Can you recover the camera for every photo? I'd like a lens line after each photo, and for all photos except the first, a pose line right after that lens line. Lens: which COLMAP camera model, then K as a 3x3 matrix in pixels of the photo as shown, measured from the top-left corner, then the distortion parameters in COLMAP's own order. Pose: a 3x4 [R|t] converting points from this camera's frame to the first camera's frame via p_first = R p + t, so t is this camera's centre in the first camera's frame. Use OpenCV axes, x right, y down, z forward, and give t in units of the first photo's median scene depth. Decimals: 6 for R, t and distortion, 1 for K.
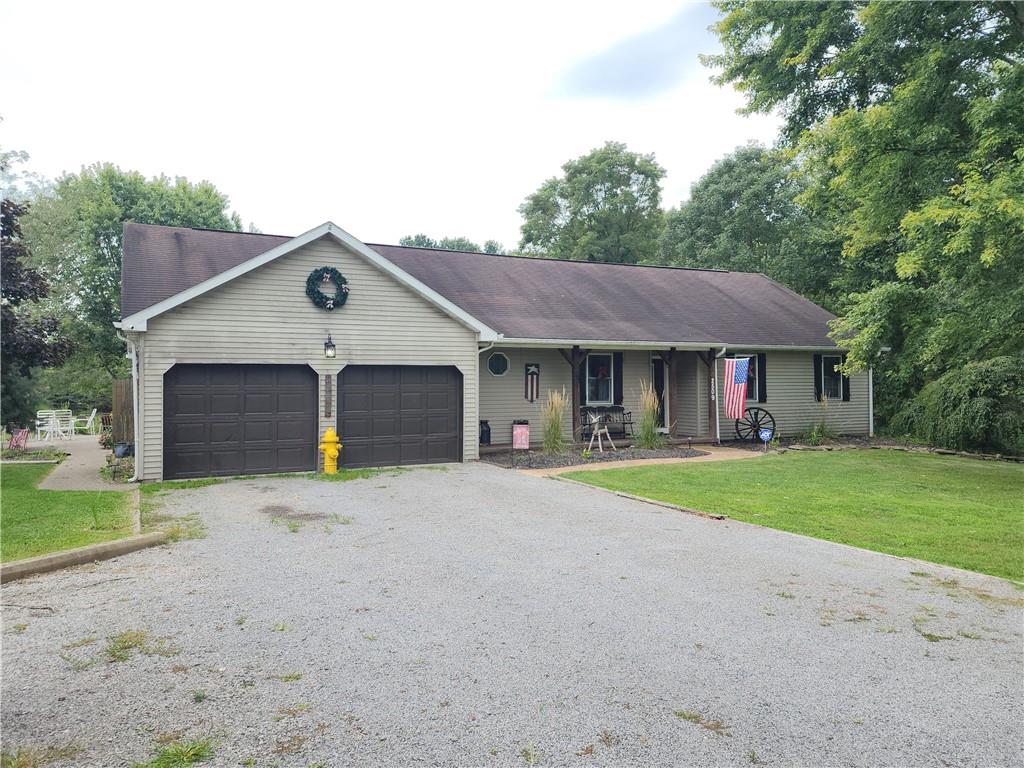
lens RADIAL K [[670.7, 0, 515.1], [0, 670.7, 381.5], [0, 0, 1]] dist [0.005891, 0.000533]
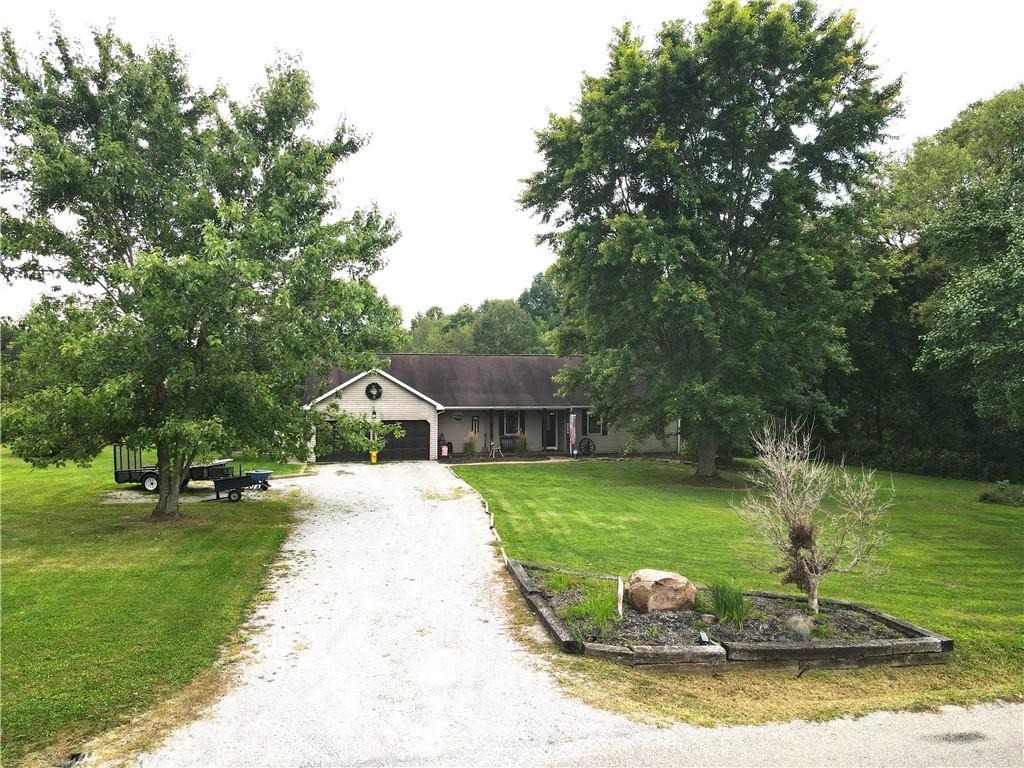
lens RADIAL K [[733.7, 0, 510.0], [0, 733.7, 384.7], [0, 0, 1]] dist [-0.005889, -0.000303]
pose [[0.955695, 0.003221, -0.294340, 0.975456], [-0.000922, 0.999968, 0.007950, -0.172421], [0.294356, -0.007327, 0.955668, -1.430350]]
